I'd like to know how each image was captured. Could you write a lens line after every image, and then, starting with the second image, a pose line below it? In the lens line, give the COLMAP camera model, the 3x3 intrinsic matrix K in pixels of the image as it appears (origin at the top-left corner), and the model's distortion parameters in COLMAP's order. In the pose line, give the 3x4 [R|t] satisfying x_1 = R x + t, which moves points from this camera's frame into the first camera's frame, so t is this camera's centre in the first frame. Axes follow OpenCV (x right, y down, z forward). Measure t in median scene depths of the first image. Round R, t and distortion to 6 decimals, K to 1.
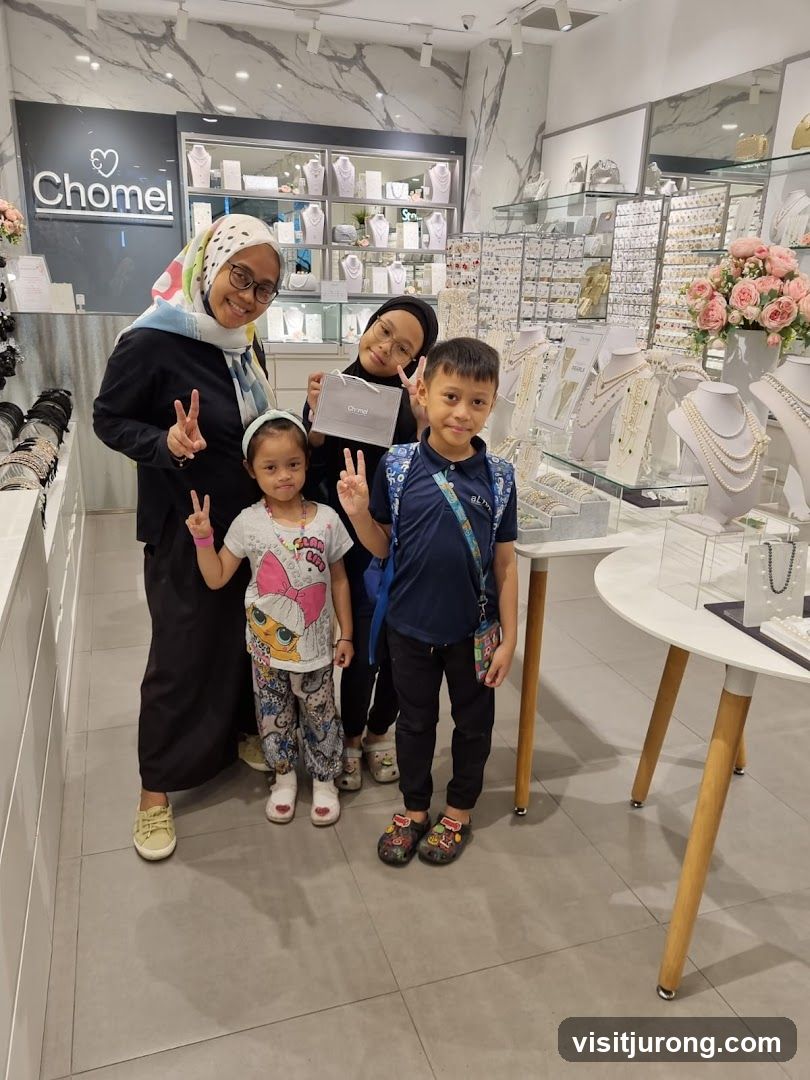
lens RADIAL K [[826.5, 0, 400.2], [0, 826.5, 544.7], [0, 0, 1]] dist [0.064860, -0.042386]
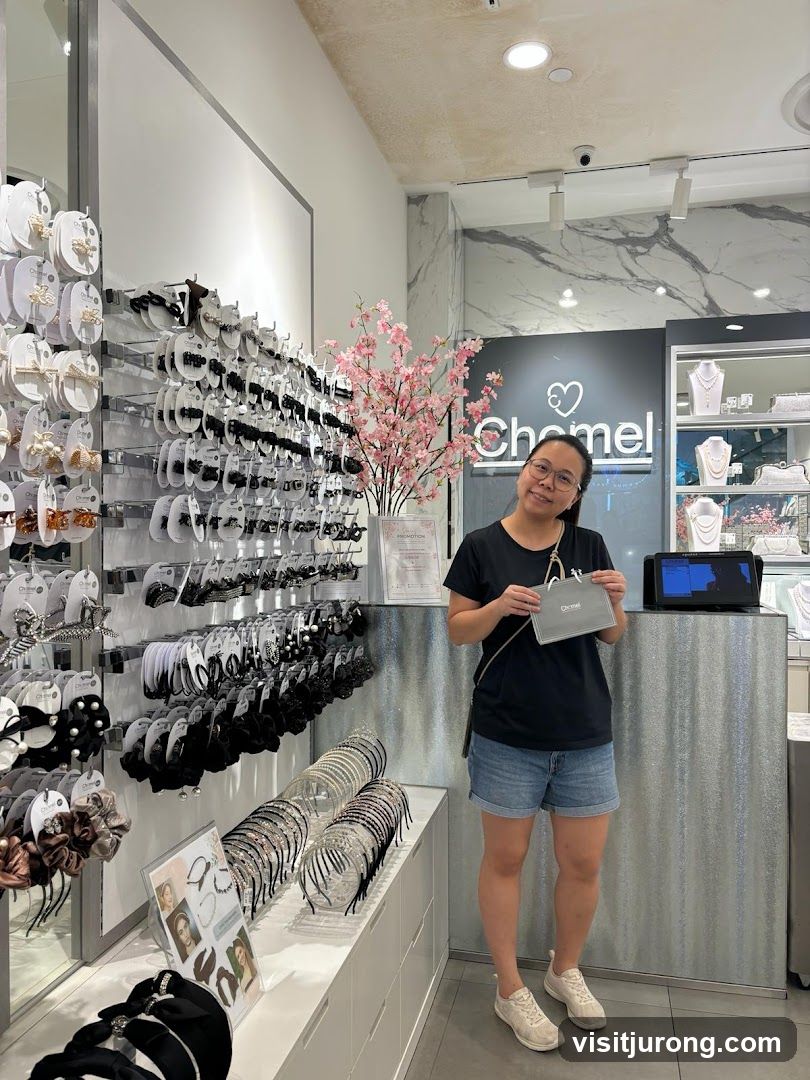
lens RADIAL K [[828.3, 0, 405.0], [0, 828.3, 540.0], [0, 0, 1]] dist [0.030373, -0.037975]
pose [[0.852589, -0.021481, -0.522140, -0.090104], [-0.133588, 0.956998, -0.257504, -0.125746], [0.505218, 0.289297, 0.813057, 0.364785]]
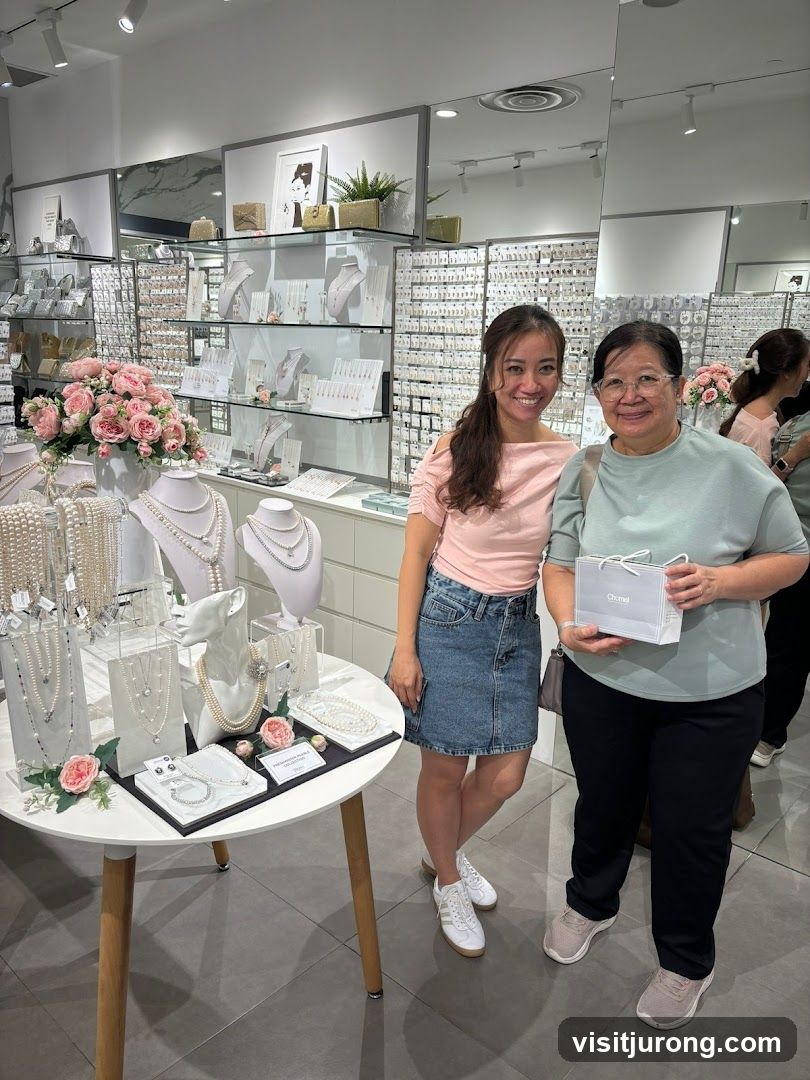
lens RADIAL K [[828.3, 0, 405.0], [0, 828.3, 540.0], [0, 0, 1]] dist [0.030373, -0.037975]
pose [[0.868608, -0.116780, 0.481541, 0.061258], [0.141744, 0.989780, -0.015645, -0.022906], [-0.474793, 0.081845, 0.876284, 0.007288]]
